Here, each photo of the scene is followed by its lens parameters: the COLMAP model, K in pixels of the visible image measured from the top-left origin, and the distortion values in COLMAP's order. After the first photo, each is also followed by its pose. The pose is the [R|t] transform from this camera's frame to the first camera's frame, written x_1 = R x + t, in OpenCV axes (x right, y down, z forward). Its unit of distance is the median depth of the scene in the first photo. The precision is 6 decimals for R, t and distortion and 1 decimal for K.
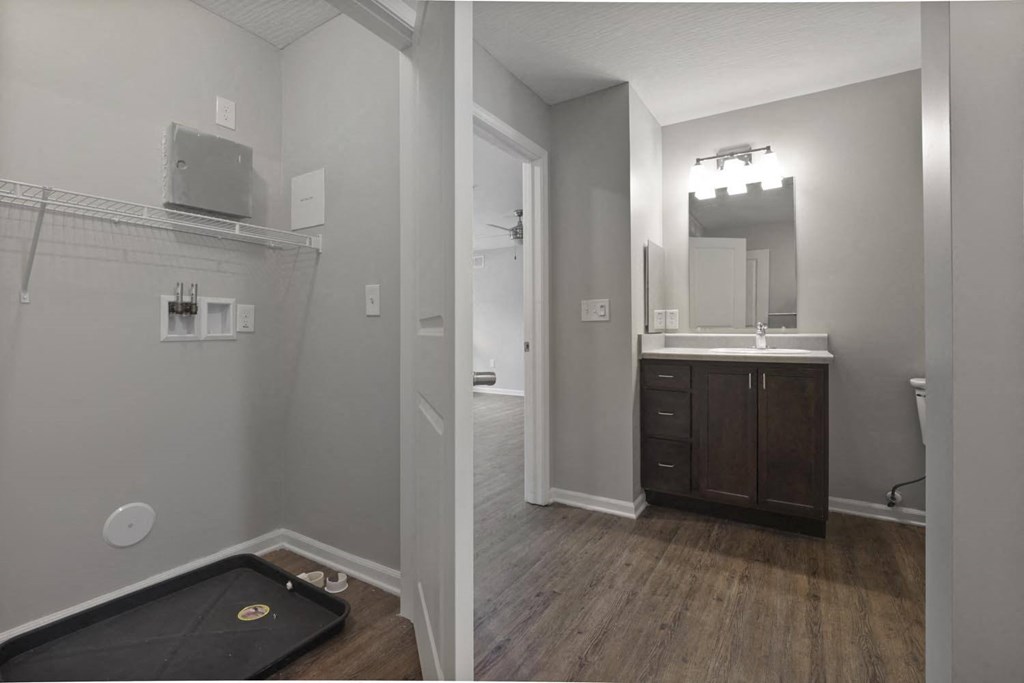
lens RADIAL K [[473.4, 0, 514.9], [0, 473.4, 326.6], [0, 0, 1]] dist [-0.001576, 0.000506]
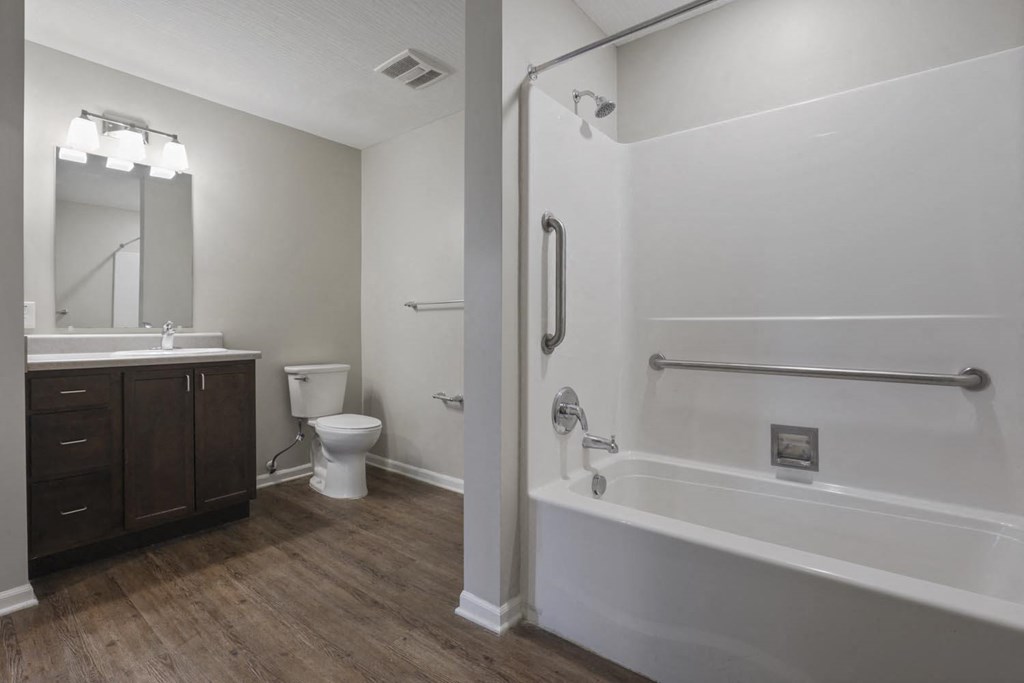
lens RADIAL K [[473.4, 0, 514.9], [0, 473.4, 326.6], [0, 0, 1]] dist [-0.001576, 0.000506]
pose [[0.128432, 0.001110, 0.991718, -0.358103], [-0.001632, 0.999998, -0.000908, 0.002024], [-0.991717, -0.001502, 0.128434, 0.233677]]
